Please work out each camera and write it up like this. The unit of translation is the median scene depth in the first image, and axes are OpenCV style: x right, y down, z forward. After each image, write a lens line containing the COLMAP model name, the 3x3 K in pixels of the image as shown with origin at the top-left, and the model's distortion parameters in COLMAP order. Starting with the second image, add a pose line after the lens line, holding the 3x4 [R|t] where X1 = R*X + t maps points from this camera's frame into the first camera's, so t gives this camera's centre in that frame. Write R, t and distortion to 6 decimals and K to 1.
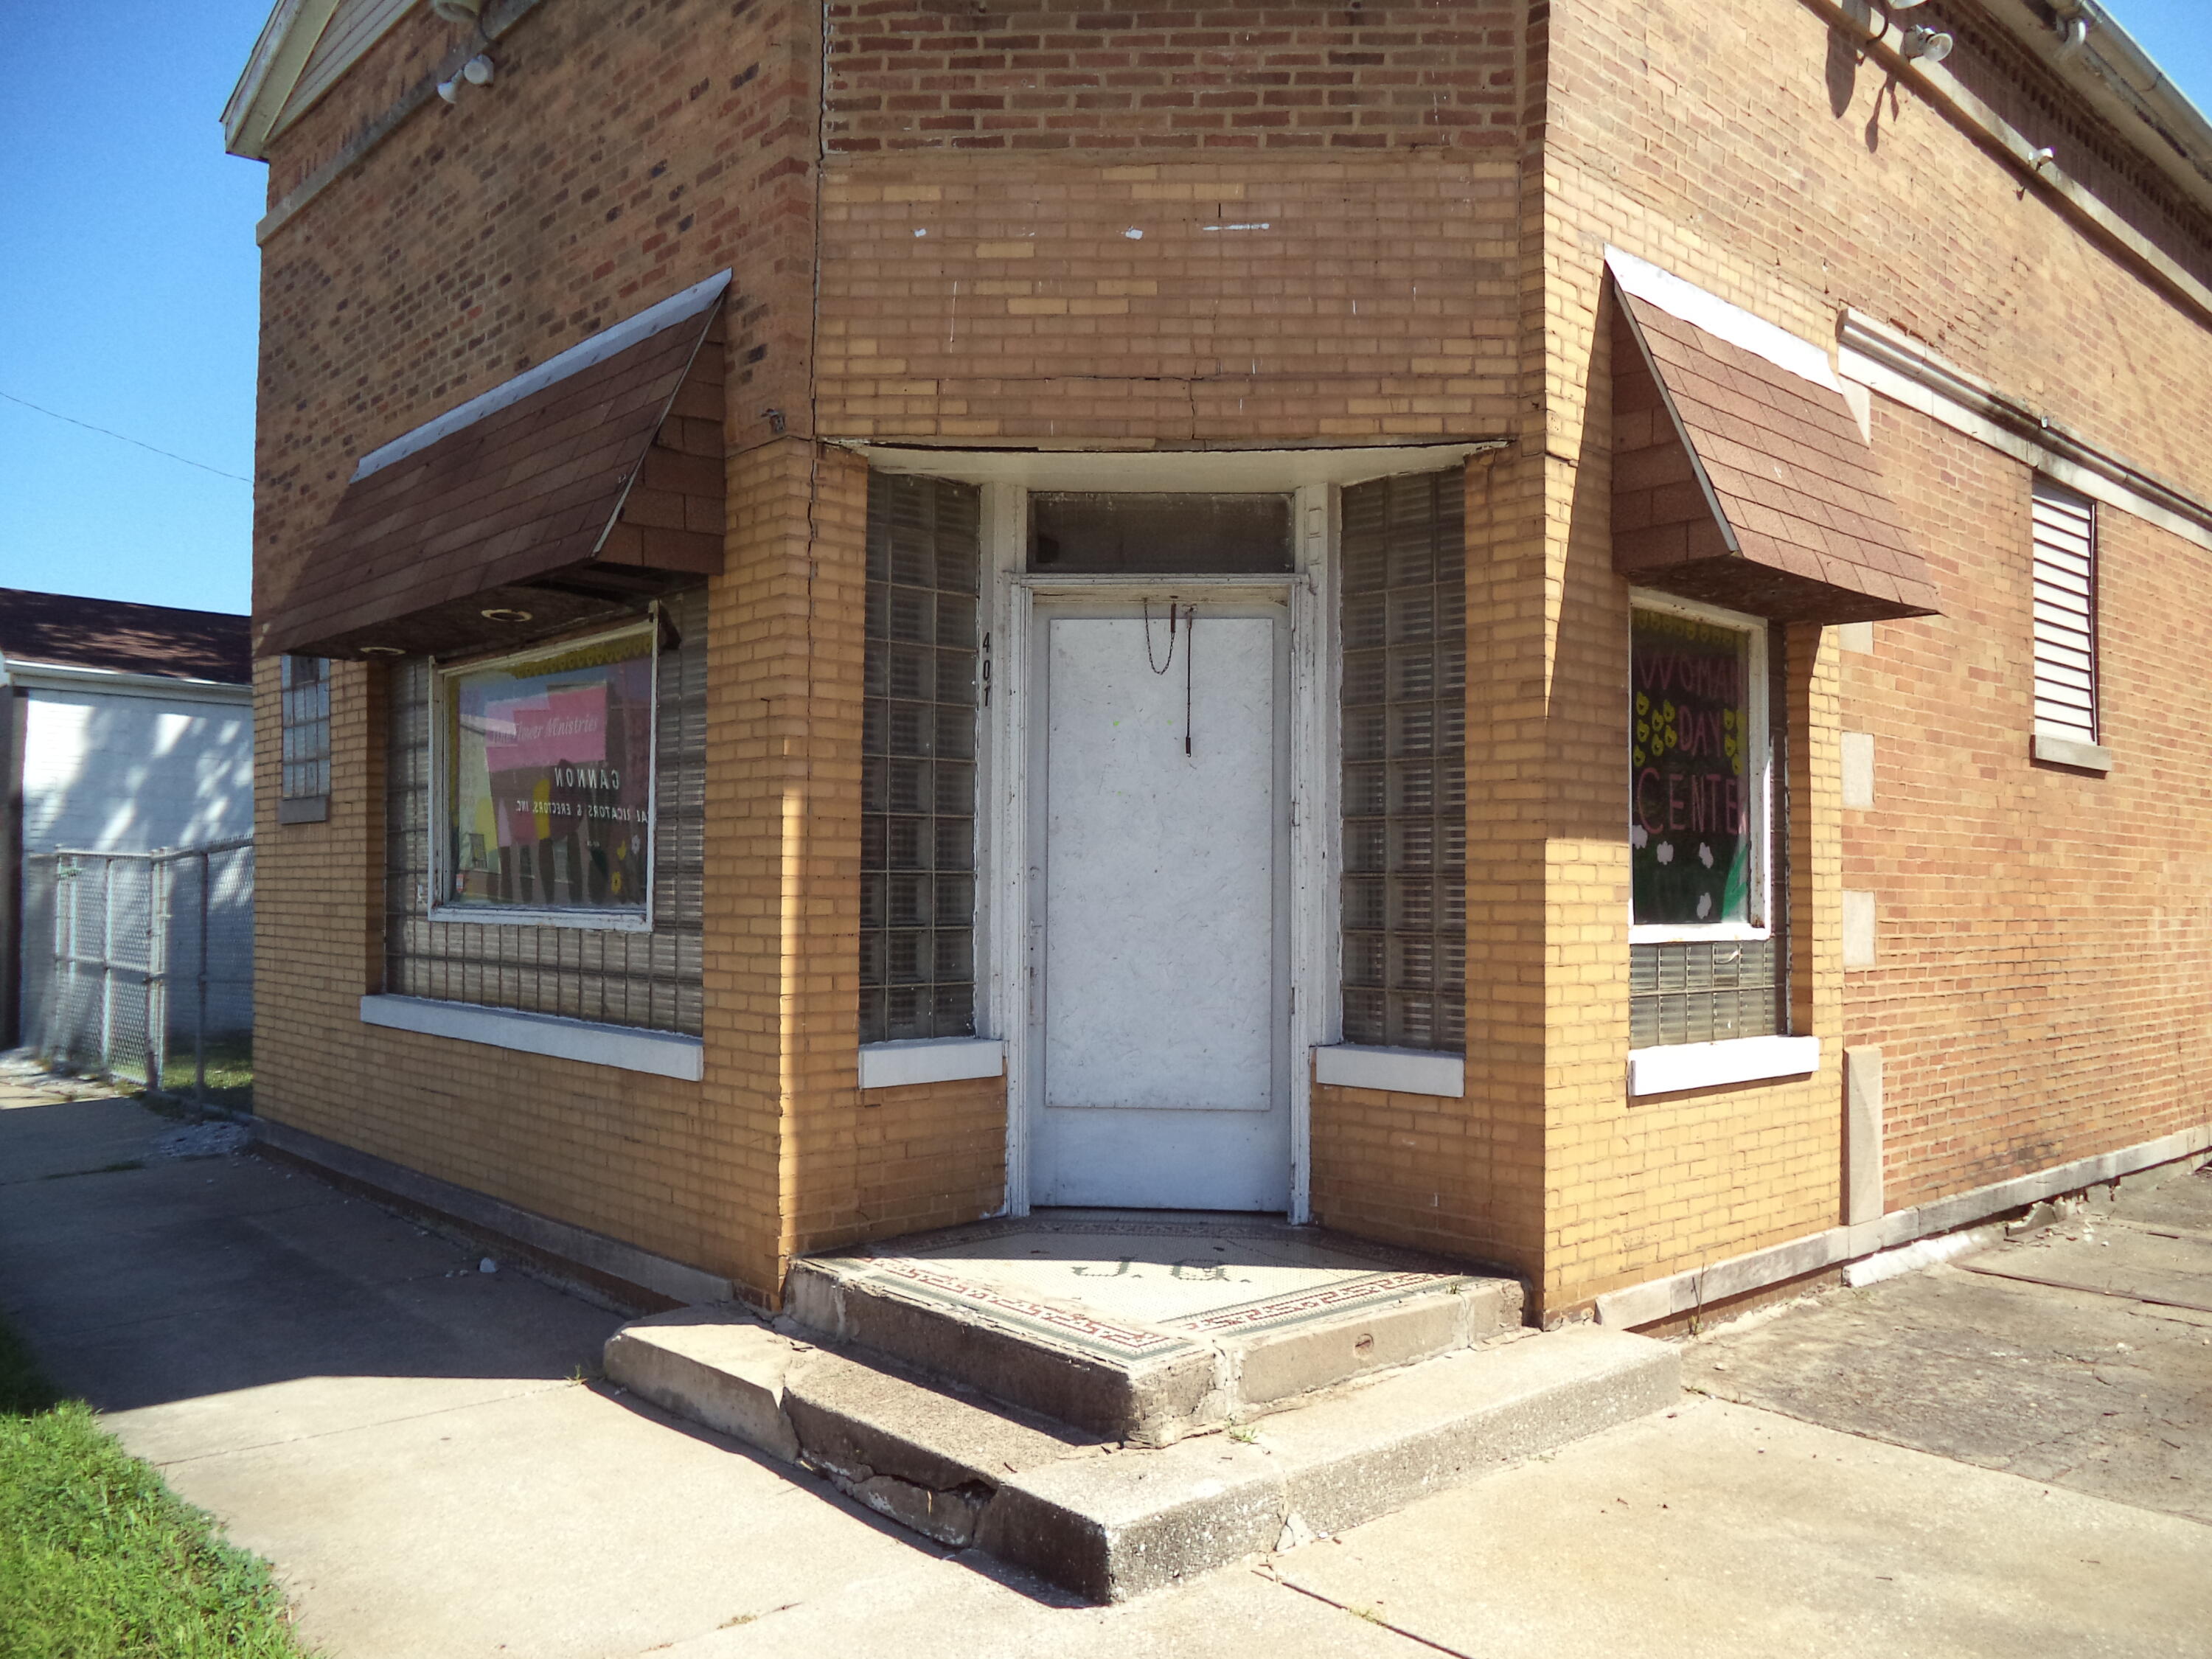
lens RADIAL K [[1761.4, 0, 1119.6], [0, 1761.4, 837.0], [0, 0, 1]] dist [-0.038084, 0.000280]
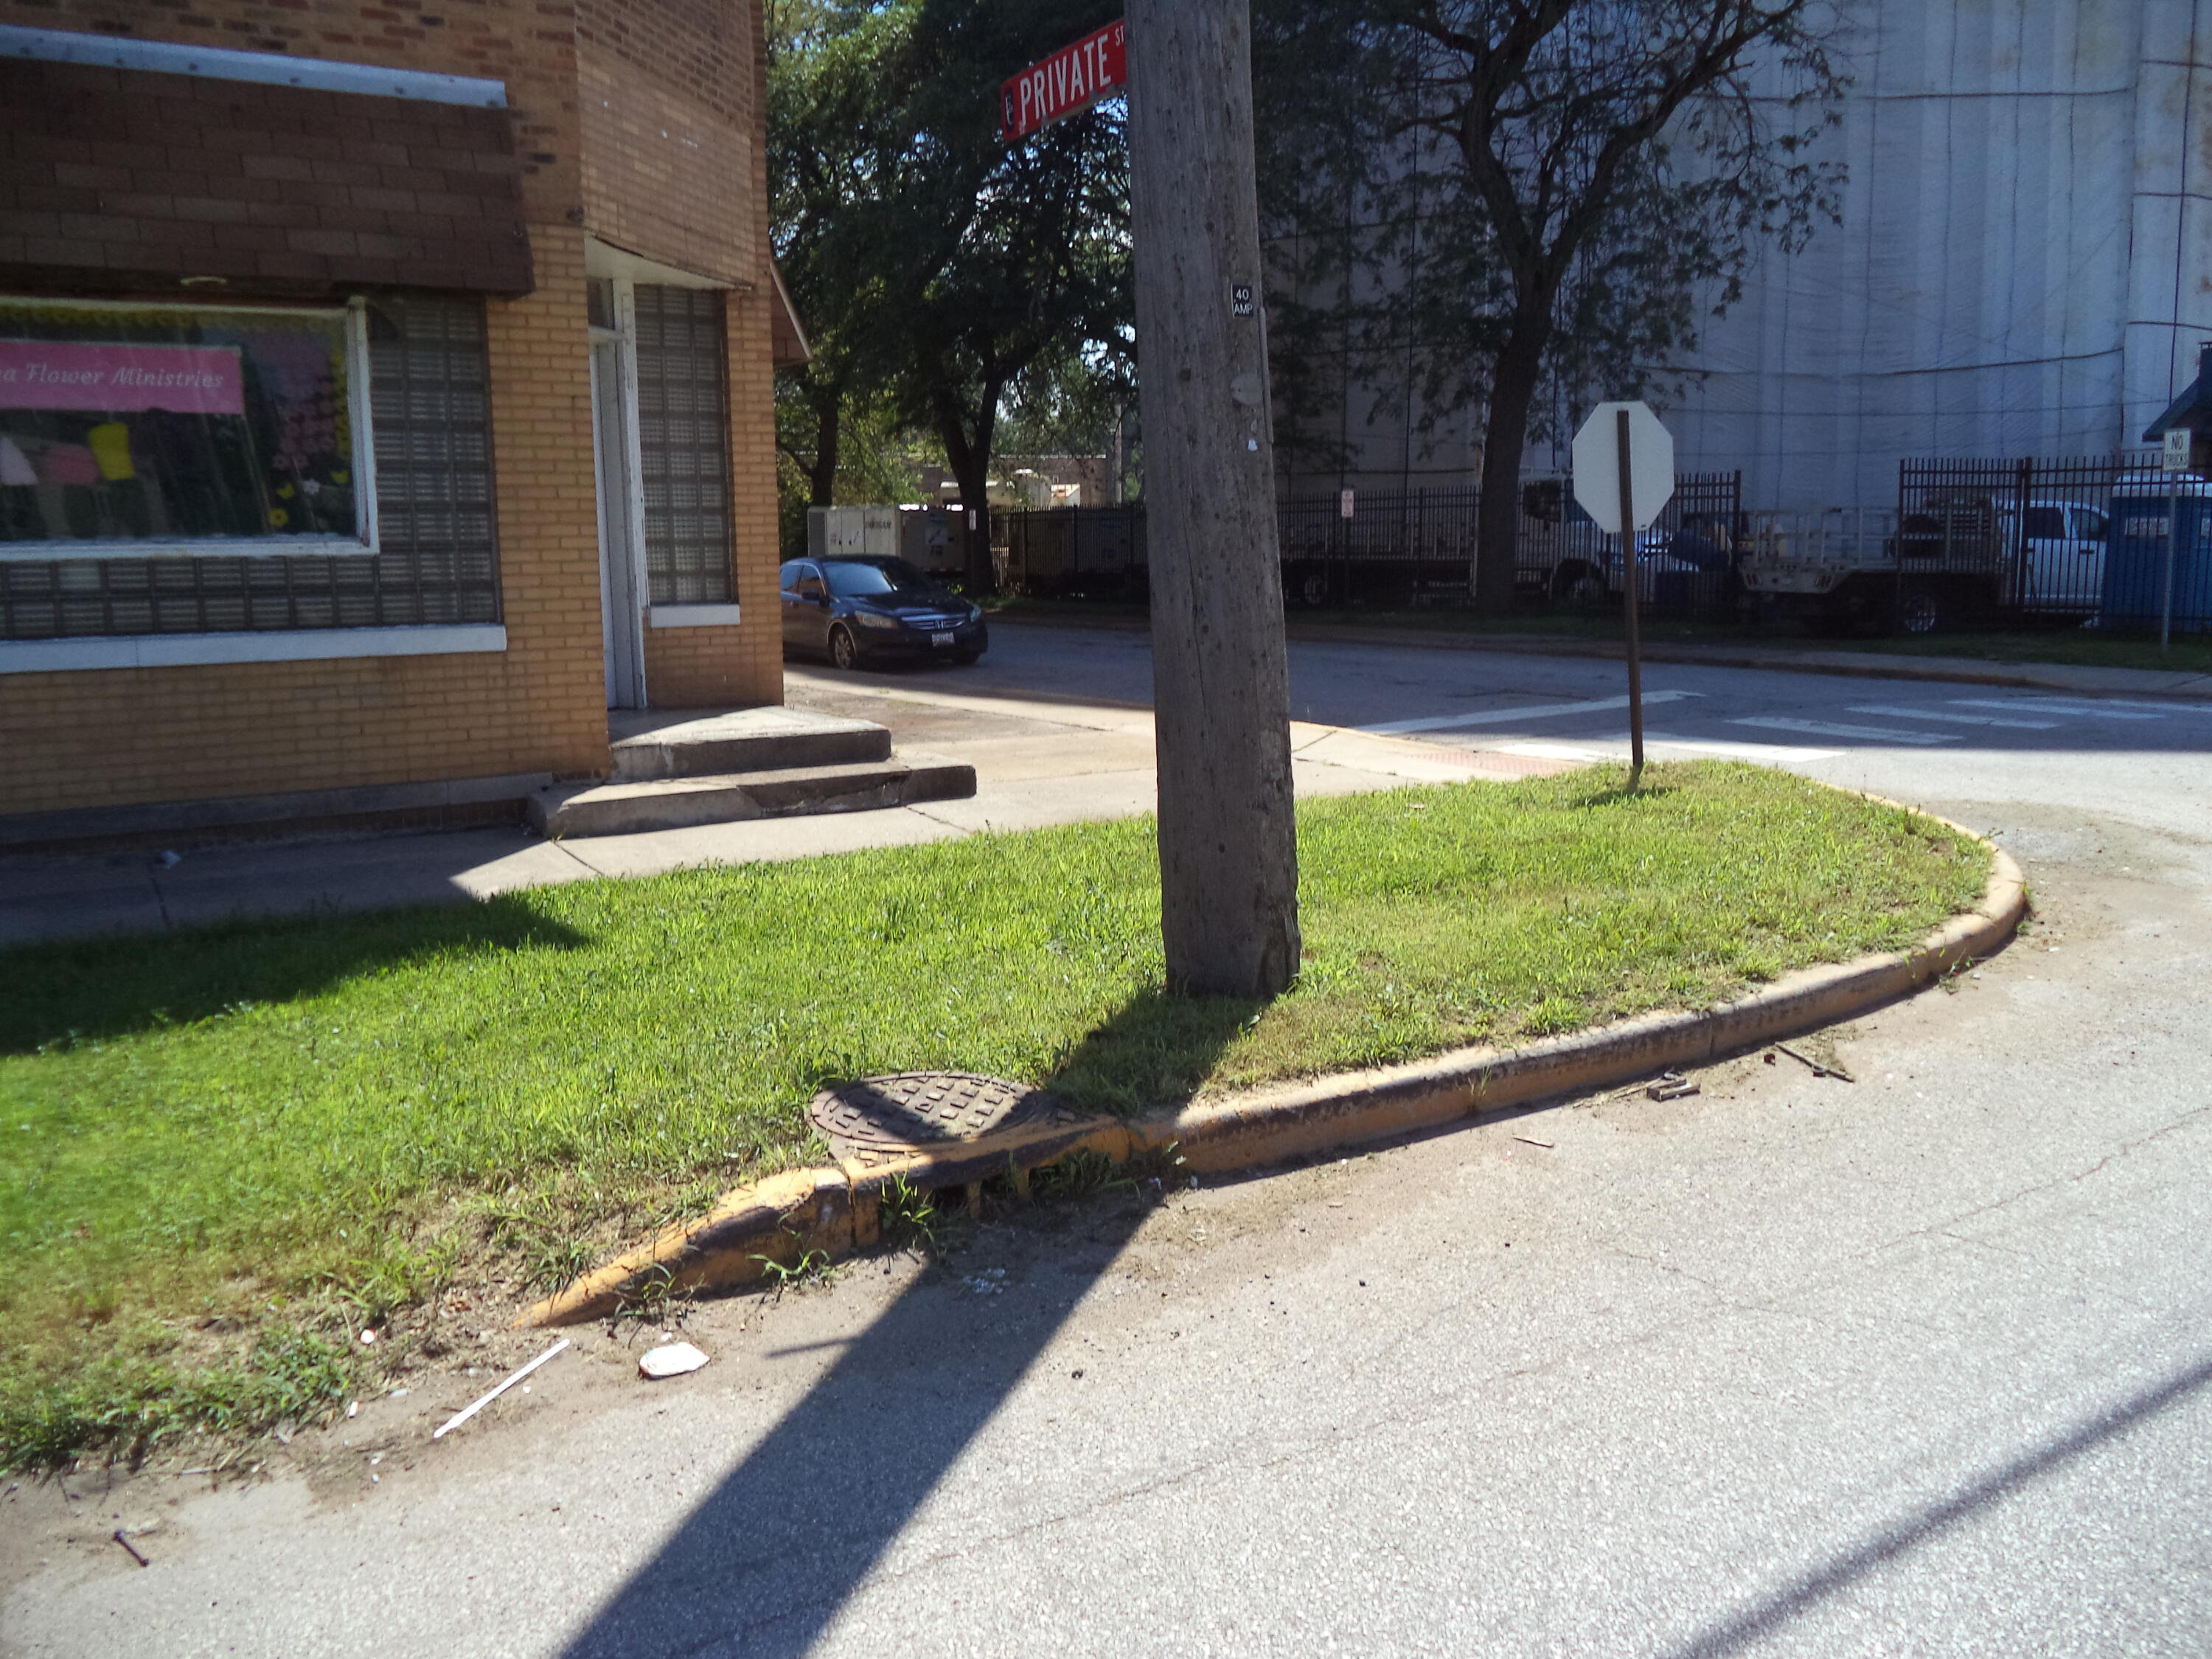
lens RADIAL K [[1761.4, 0, 1102.2], [0, 1761.4, 837.6], [0, 0, 1]] dist [-0.038084, 0.000280]
pose [[0.157087, -0.177641, 0.971477, -1.634944], [-0.018690, 0.982979, 0.182766, 0.013816], [-0.987408, -0.046867, 0.151093, 0.268455]]
